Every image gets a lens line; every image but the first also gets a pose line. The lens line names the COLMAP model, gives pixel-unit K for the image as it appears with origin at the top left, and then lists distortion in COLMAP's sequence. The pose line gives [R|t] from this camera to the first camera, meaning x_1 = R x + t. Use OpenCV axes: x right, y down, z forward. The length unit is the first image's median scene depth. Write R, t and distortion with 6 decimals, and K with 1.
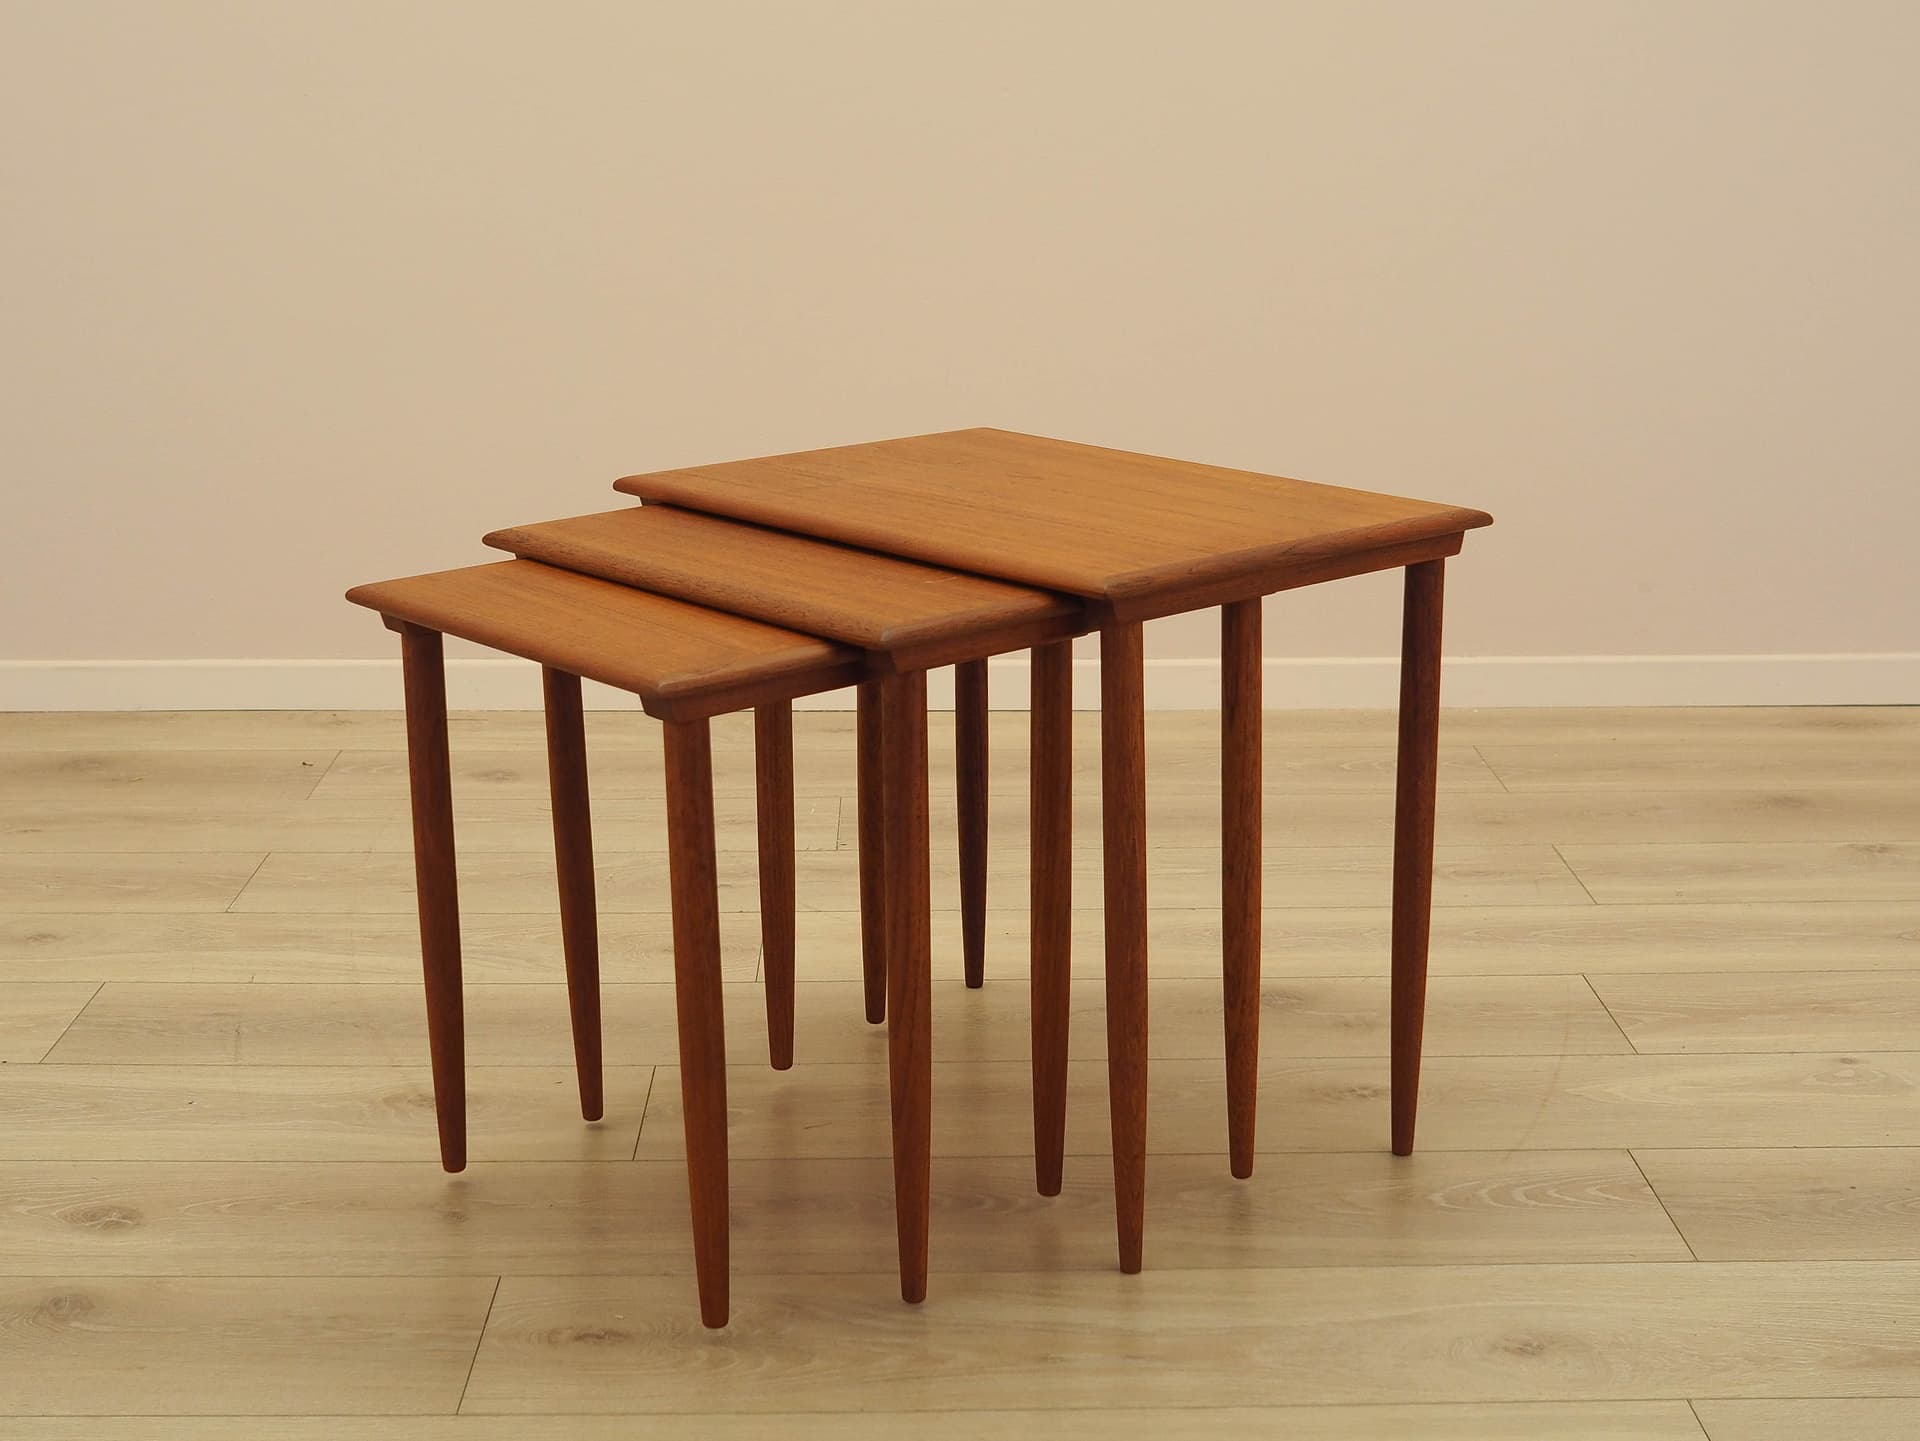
lens RADIAL K [[2786.4, 0, 1010.8], [0, 2786.4, 719.6], [0, 0, 1]] dist [-0.013121, 0.019464]
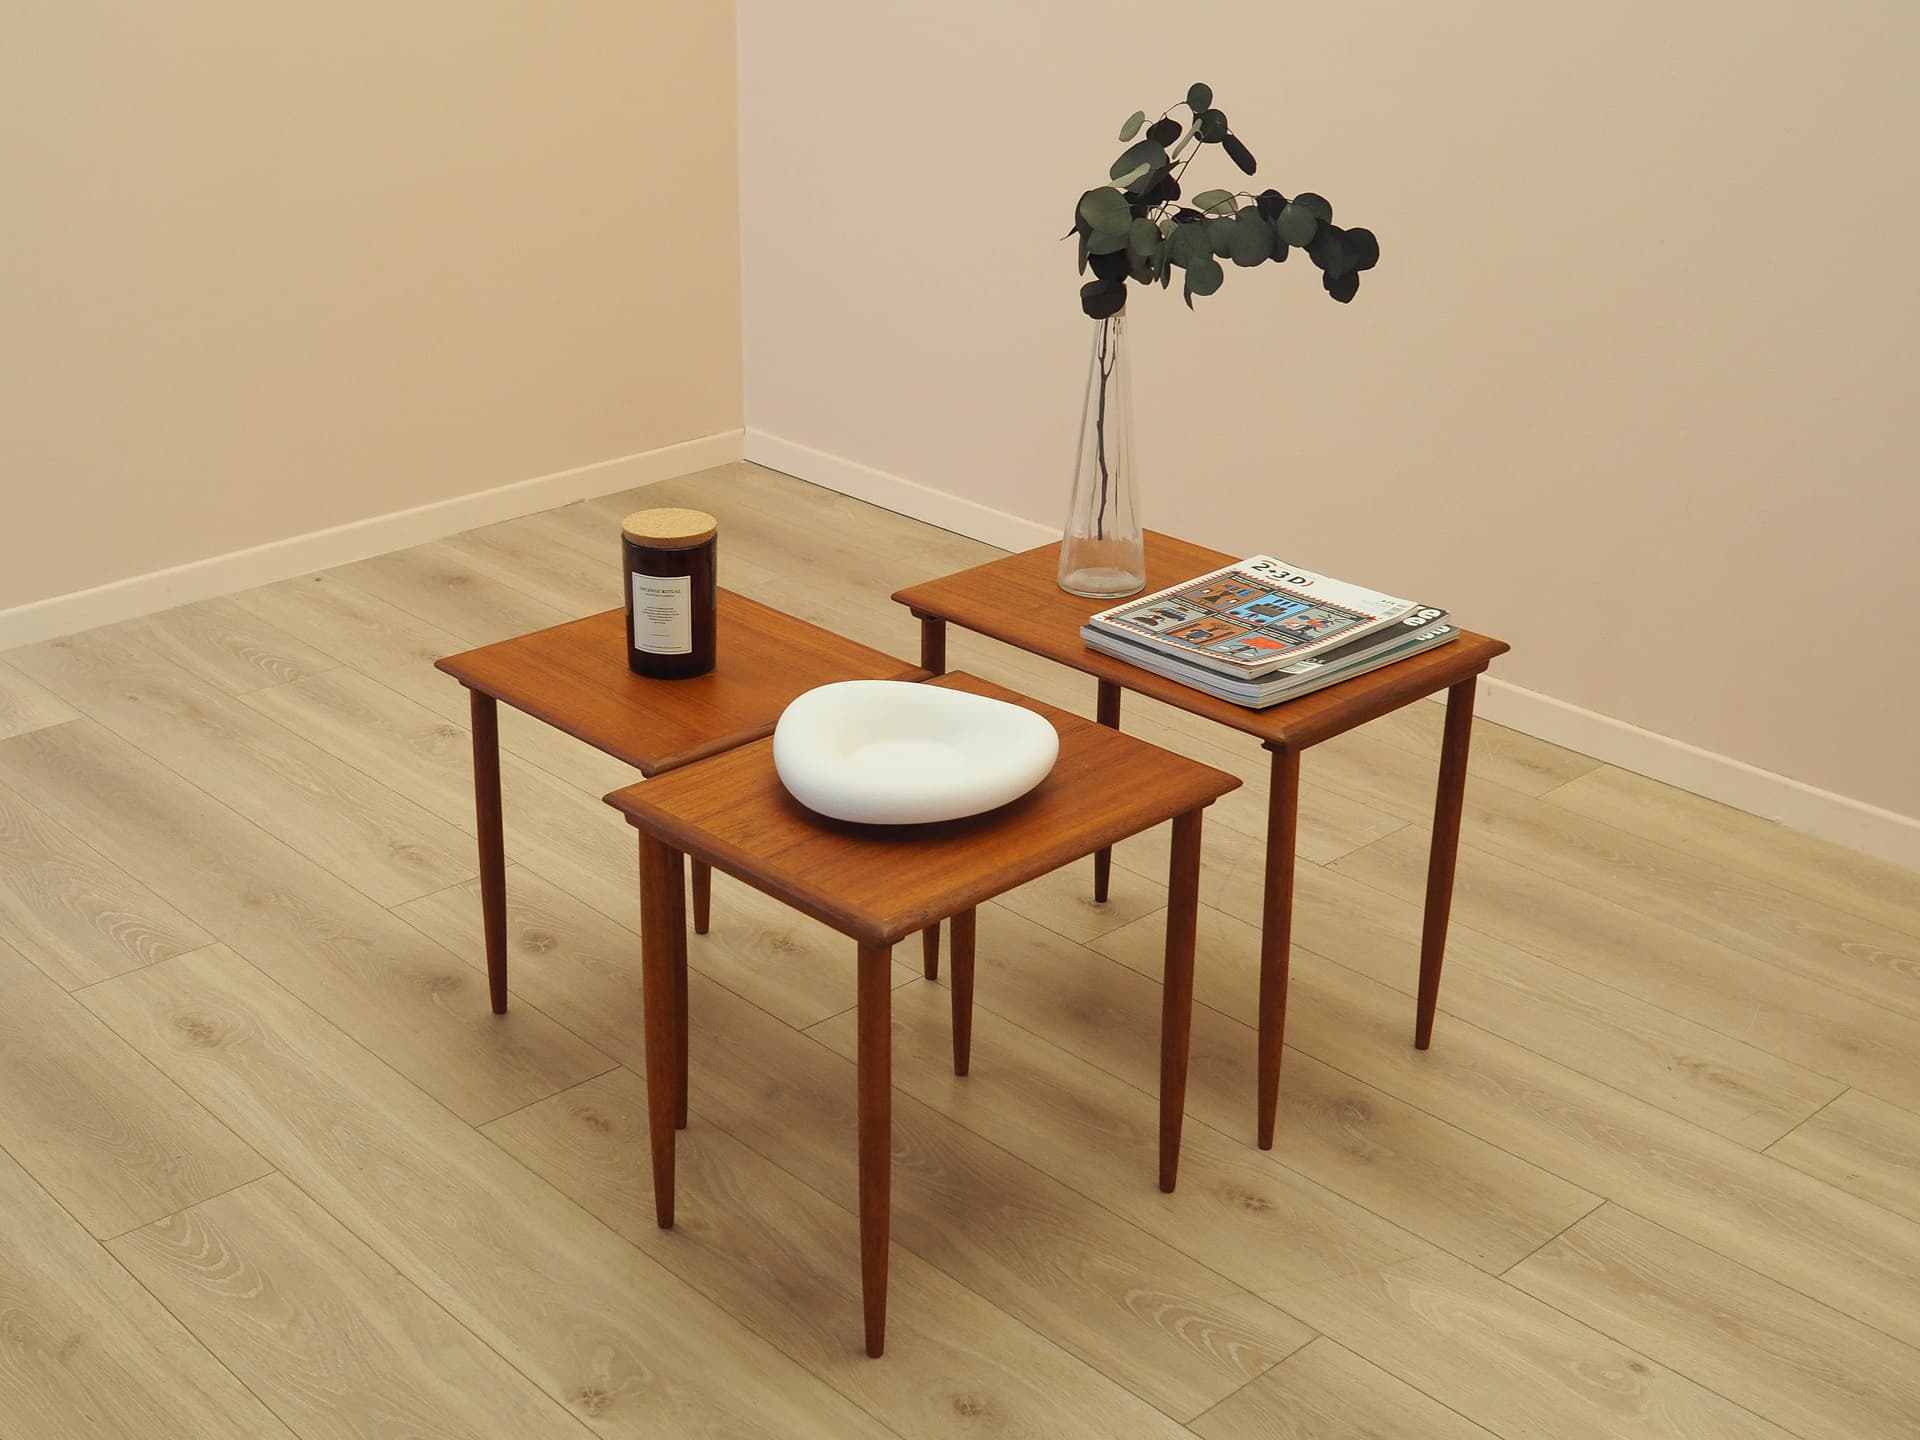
lens RADIAL K [[2484.6, 0, 942.7], [0, 2484.6, 675.9], [0, 0, 1]] dist [-0.008040, -0.023722]
pose [[0.663636, 0.288532, -0.690171, 0.743536], [-0.202111, 0.957466, 0.205936, -0.300678], [0.720235, 0.002825, 0.693725, 0.109531]]
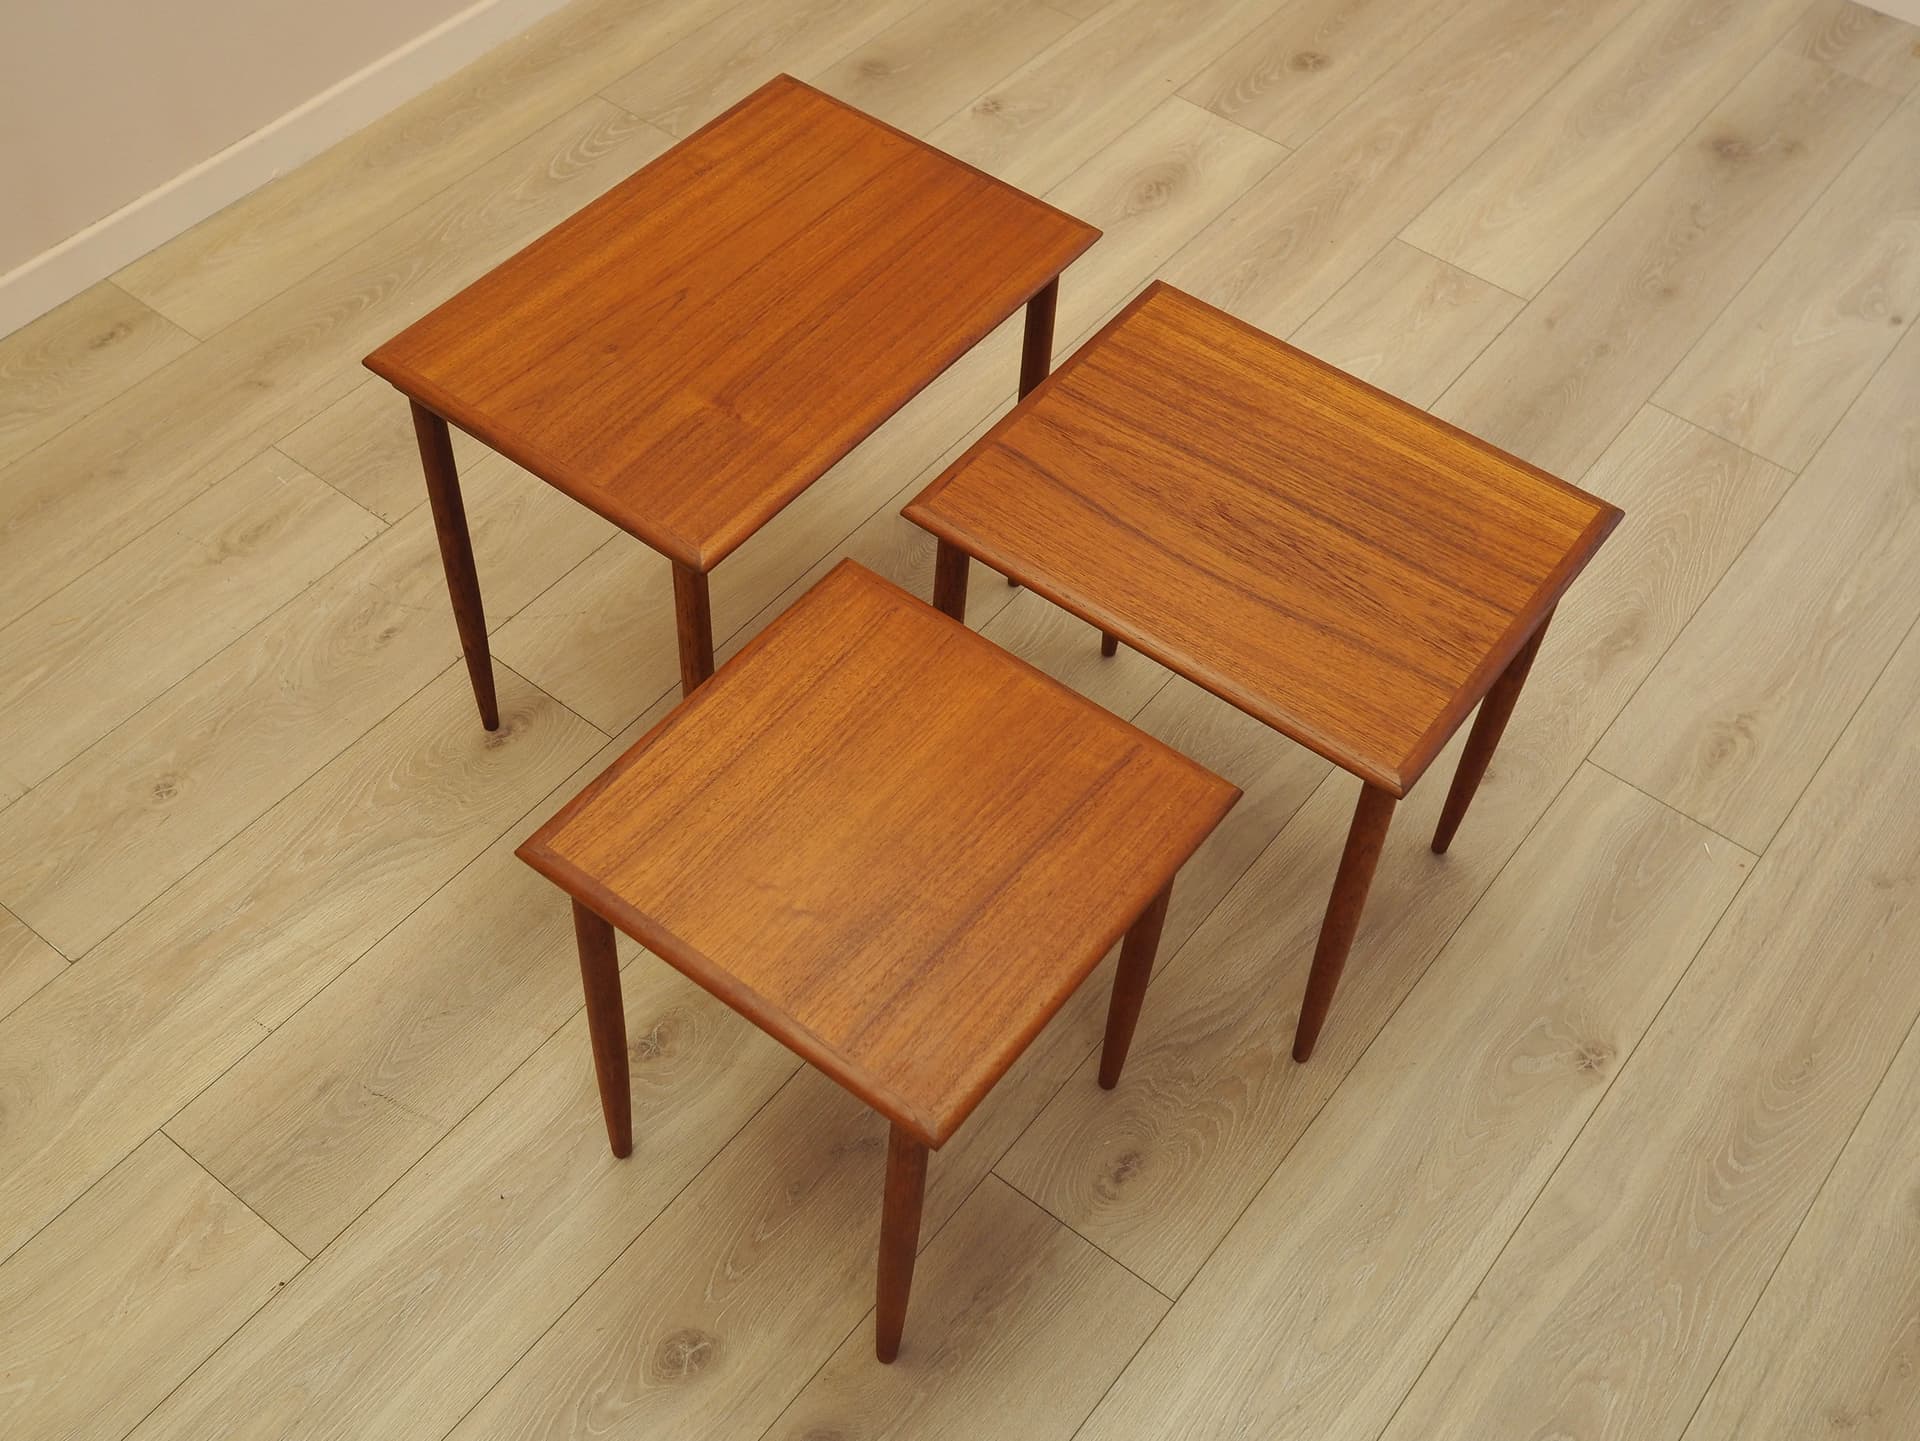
lens RADIAL K [[2099.8, 0, 955.3], [0, 2099.8, 686.3], [0, 0, 1]] dist [-0.015955, -0.006643]
pose [[0.638338, -0.568237, 0.519260, -0.483460], [0.145696, 0.751575, 0.643357, -0.503855], [-0.755842, -0.335025, 0.562549, 0.461464]]
